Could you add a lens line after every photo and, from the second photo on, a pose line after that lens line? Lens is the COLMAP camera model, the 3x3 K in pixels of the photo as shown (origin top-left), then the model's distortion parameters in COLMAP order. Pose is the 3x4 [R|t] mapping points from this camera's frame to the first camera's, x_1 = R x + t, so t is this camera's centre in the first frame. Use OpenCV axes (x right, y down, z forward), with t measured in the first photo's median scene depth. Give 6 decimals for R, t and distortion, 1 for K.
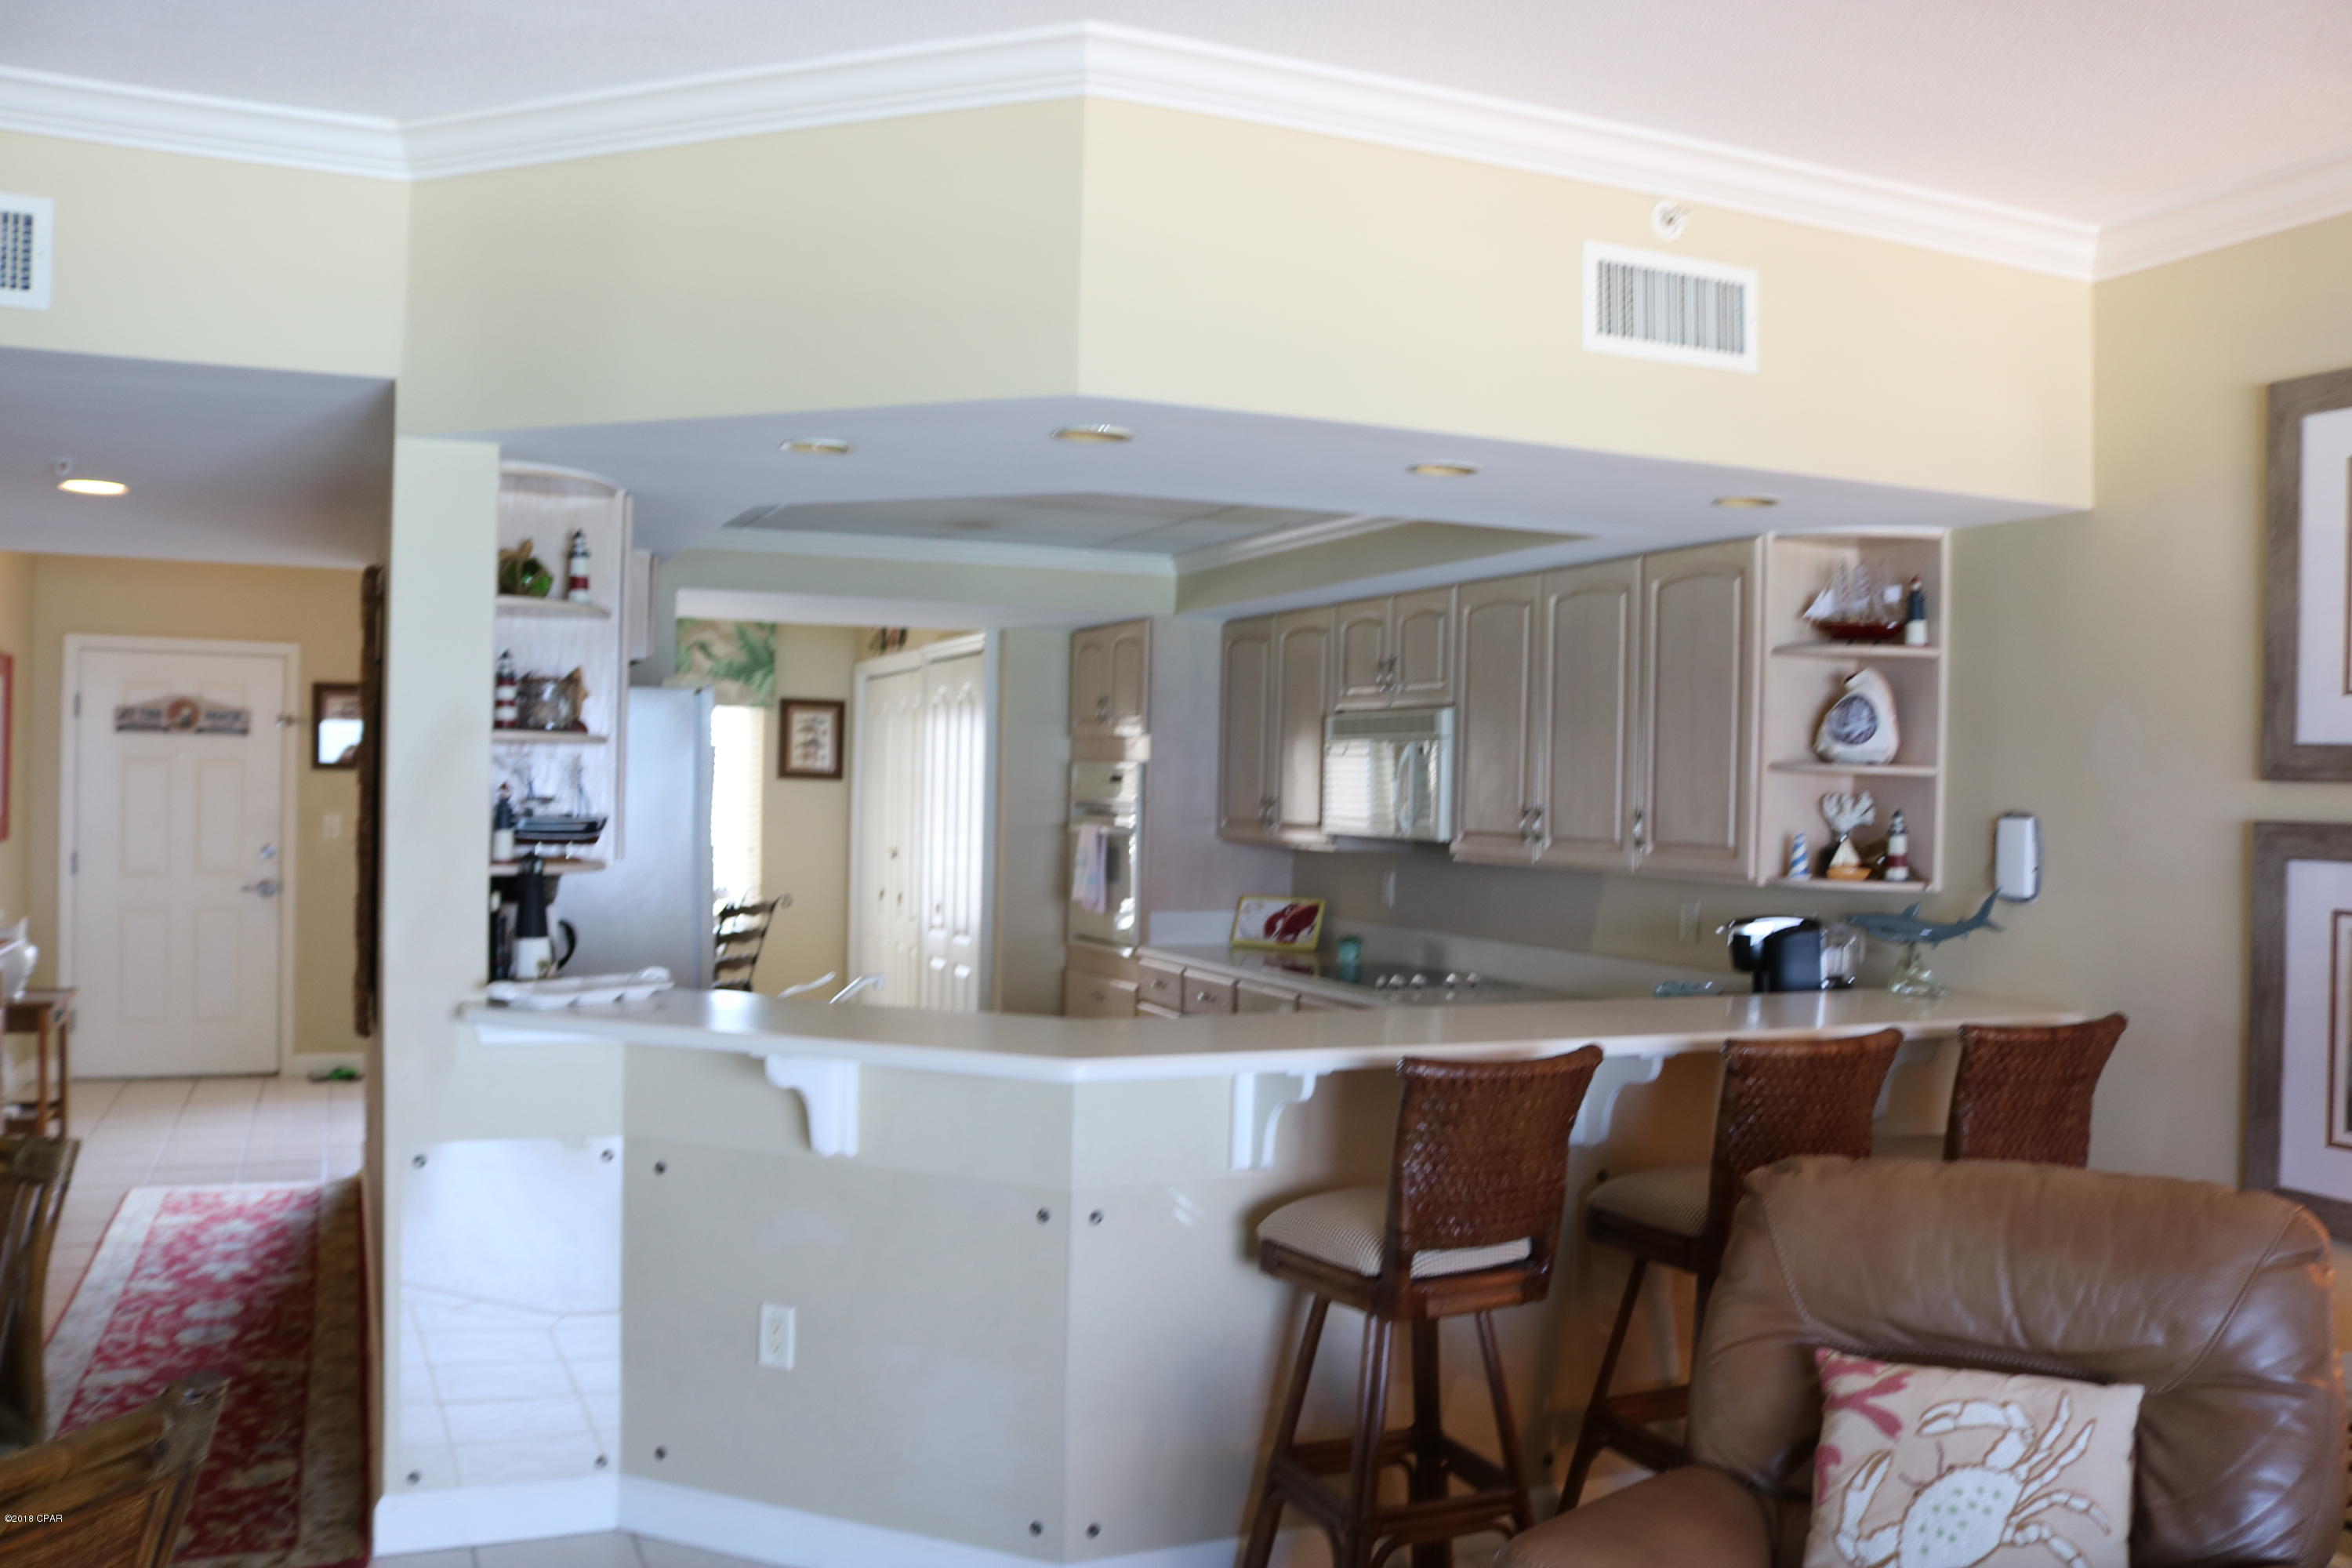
lens RADIAL K [[1904.4, 0, 1130.5], [0, 1904.4, 800.1], [0, 0, 1]] dist [-0.163772, 0.129319]
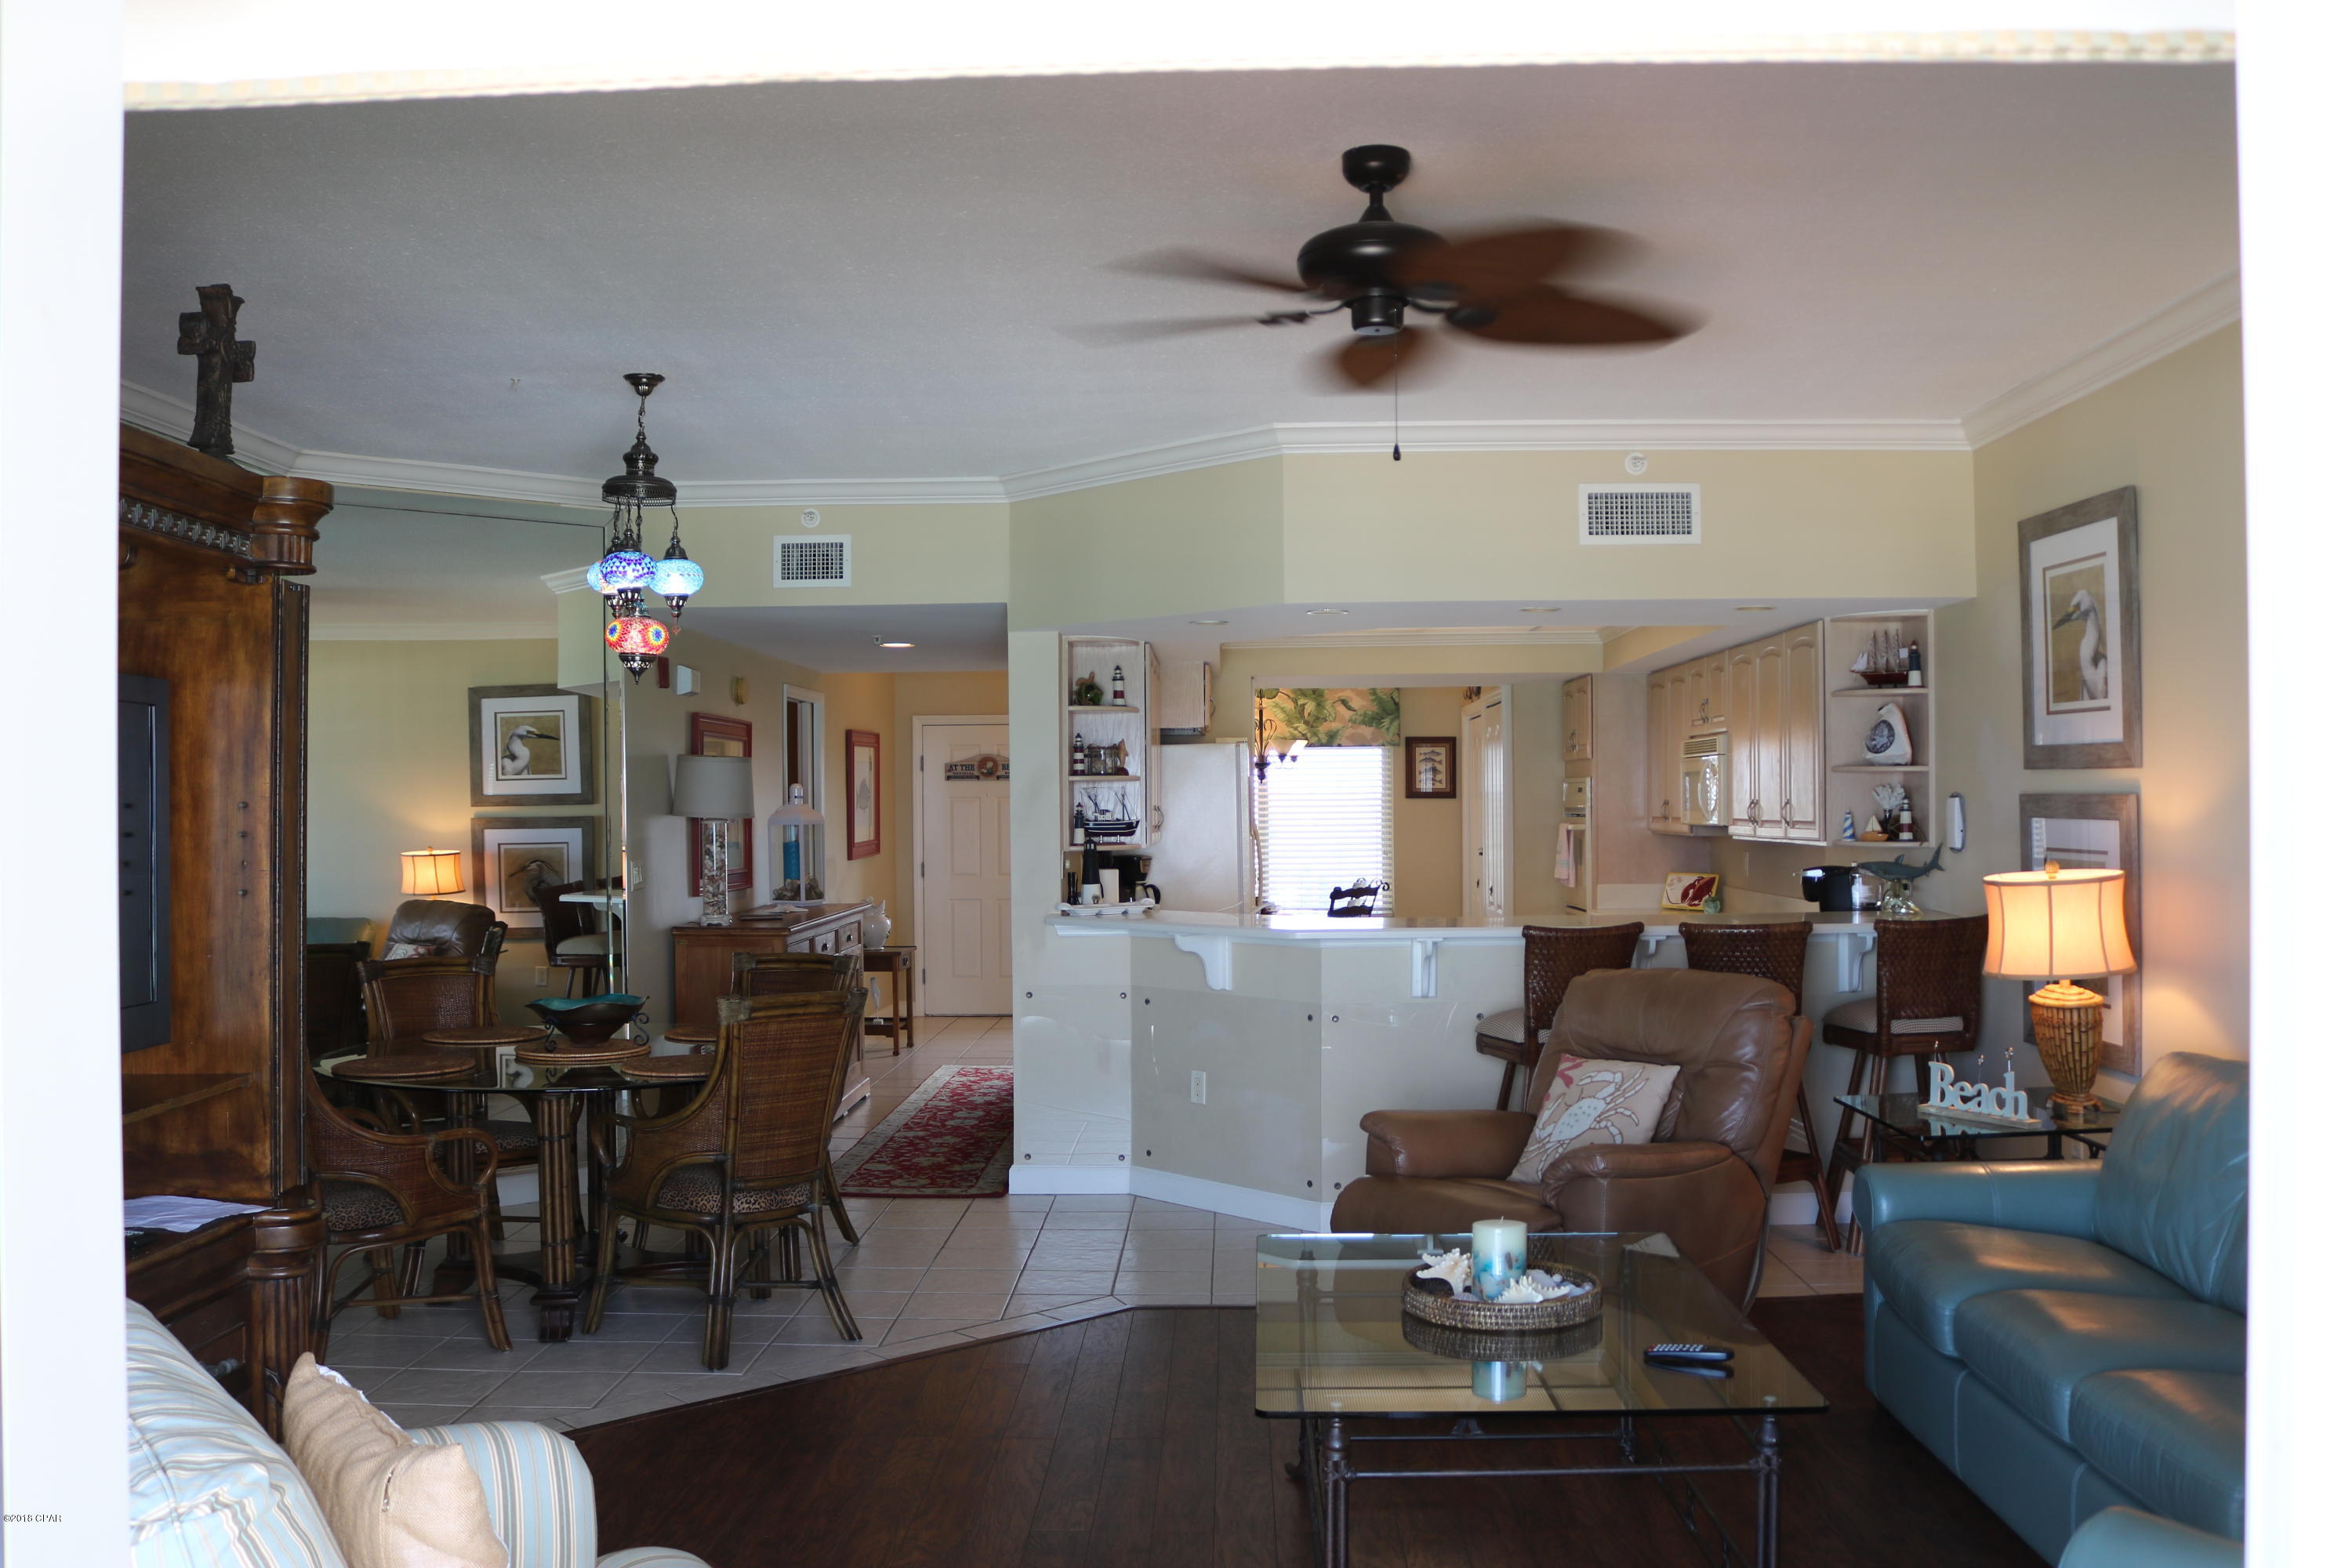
lens RADIAL K [[1904.4, 0, 1176.4], [0, 1904.4, 816.4], [0, 0, 1]] dist [-0.163772, 0.129319]
pose [[0.909885, -0.027392, -0.413956, 0.449822], [0.025965, 0.999622, -0.009074, 0.019516], [0.414048, -0.002492, 0.910252, -0.580957]]
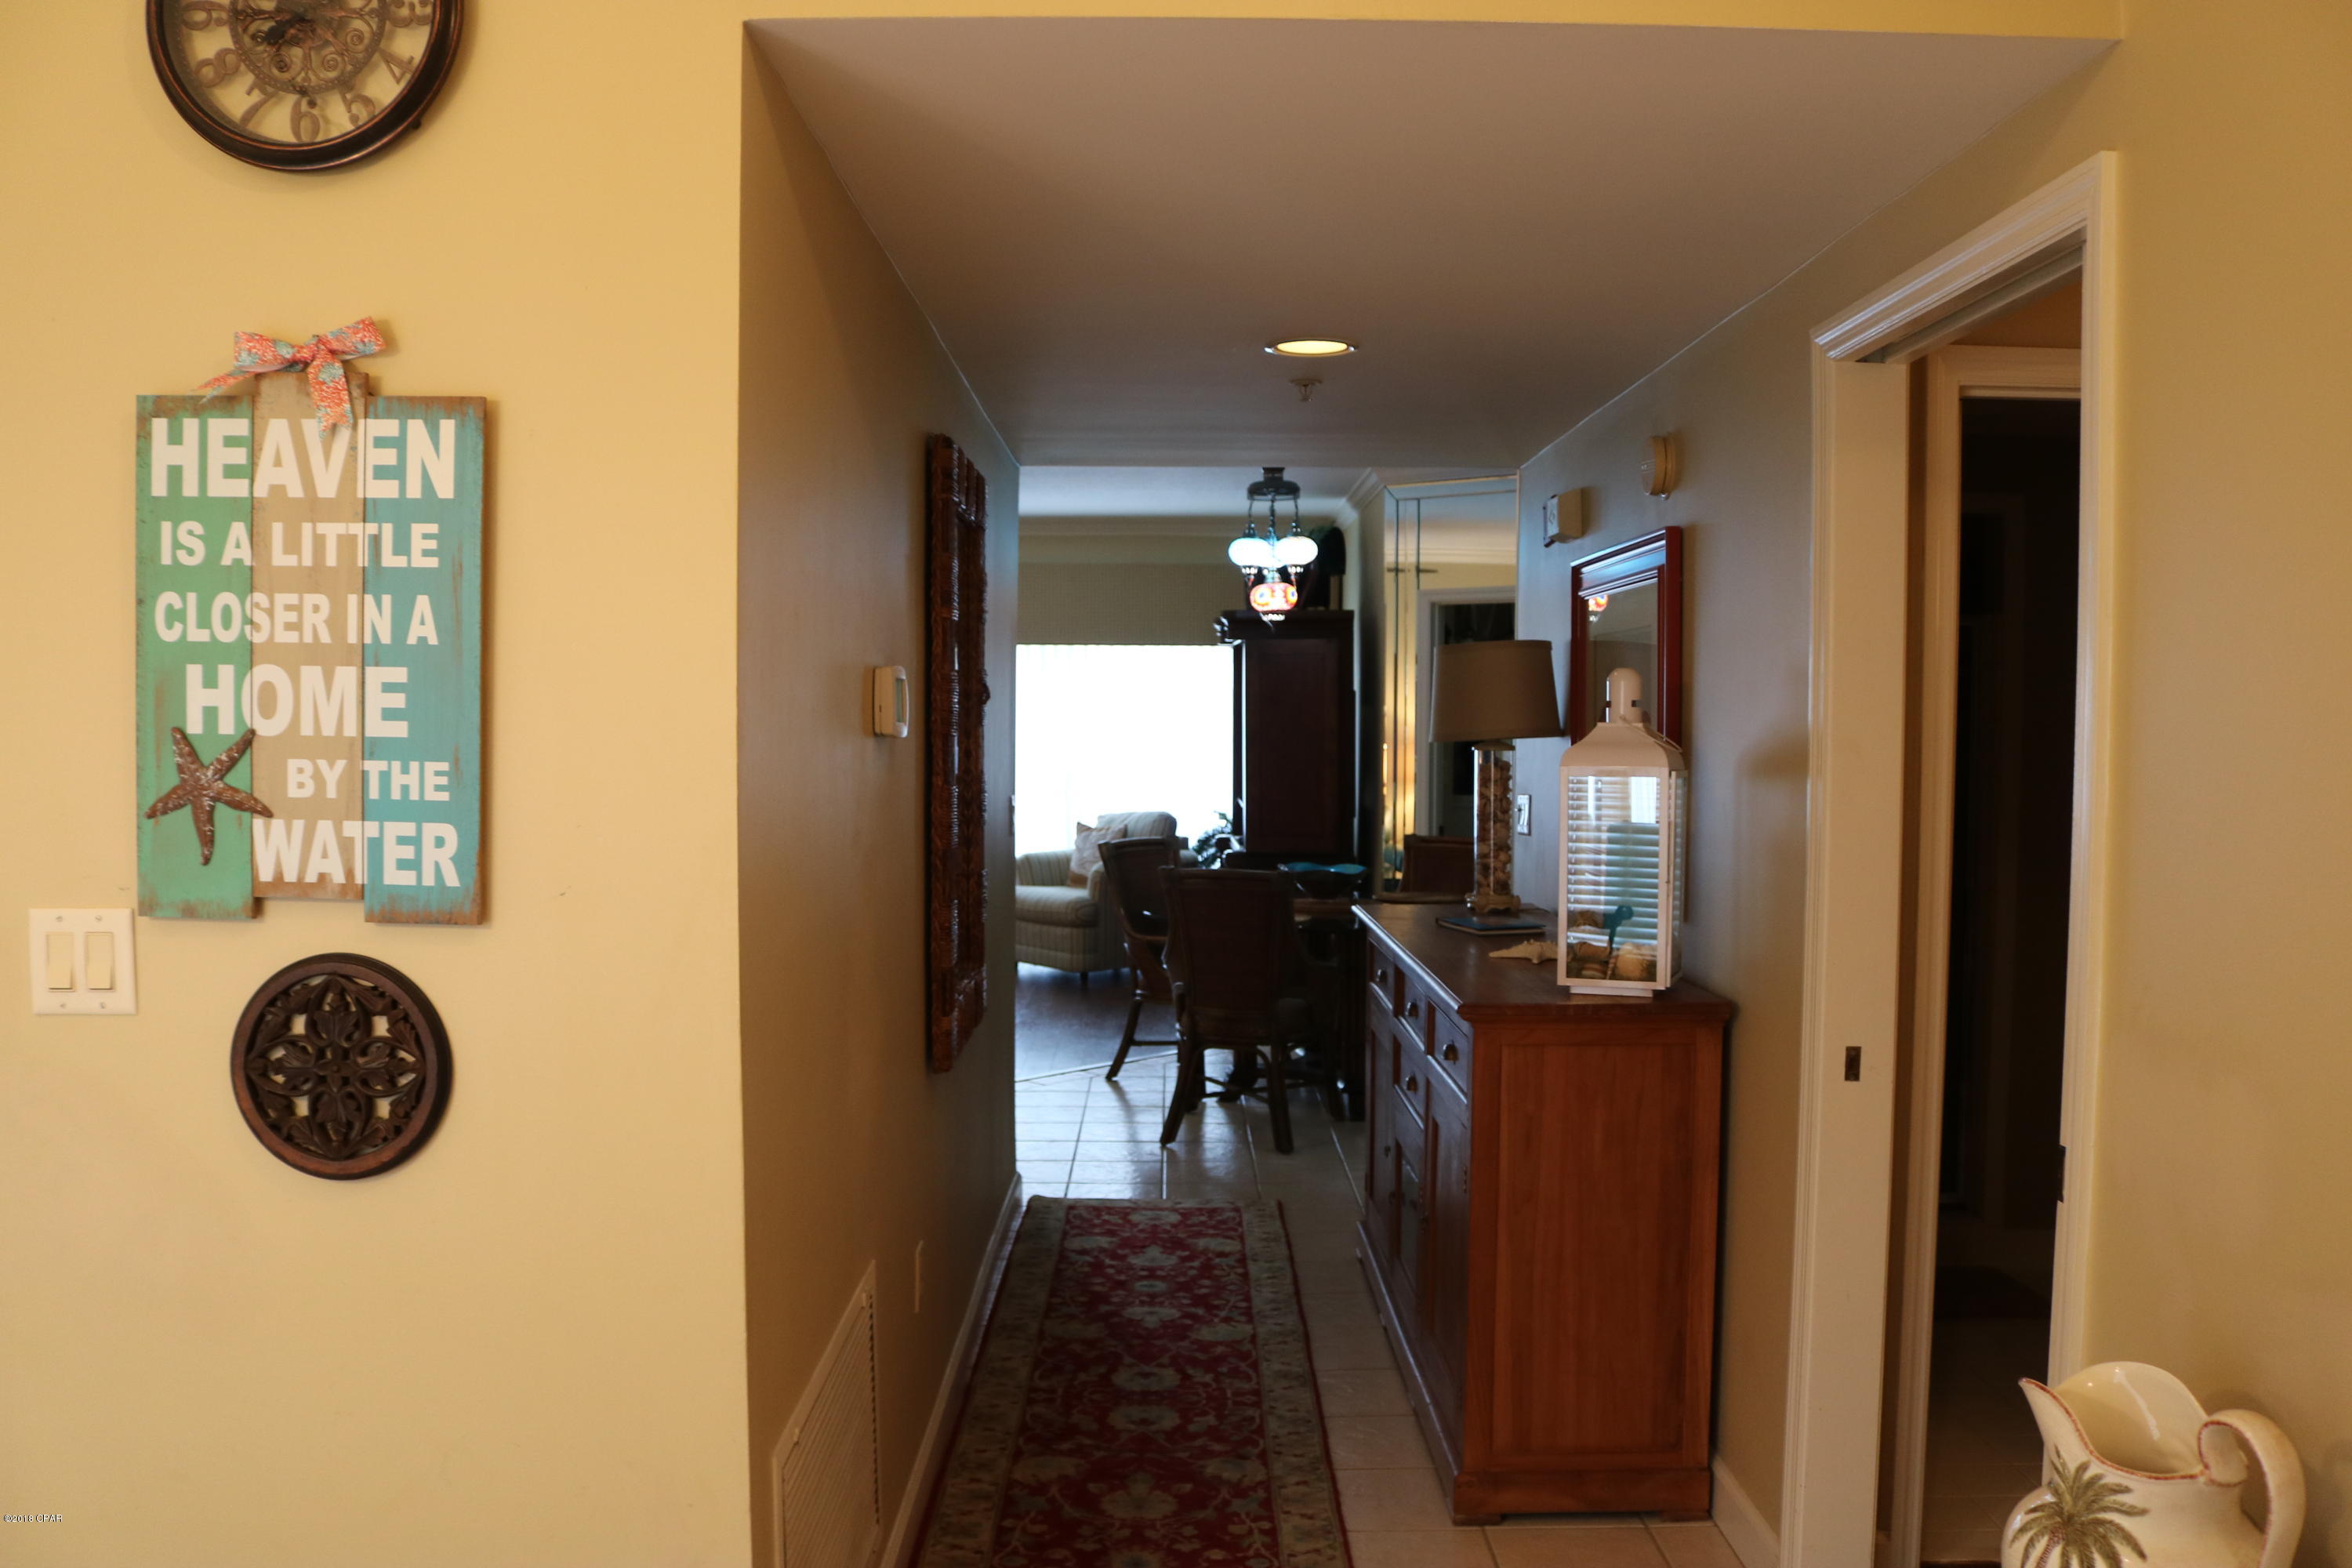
lens RADIAL K [[1963.1, 0, 1198.4], [0, 1963.1, 792.5], [0, 0, 1]] dist [-0.169260, 0.131358]
pose [[-0.926394, -0.045770, 0.373763, -0.872636], [-0.023892, 0.997730, 0.062964, -0.043736], [-0.375796, 0.049399, -0.925385, 1.856047]]
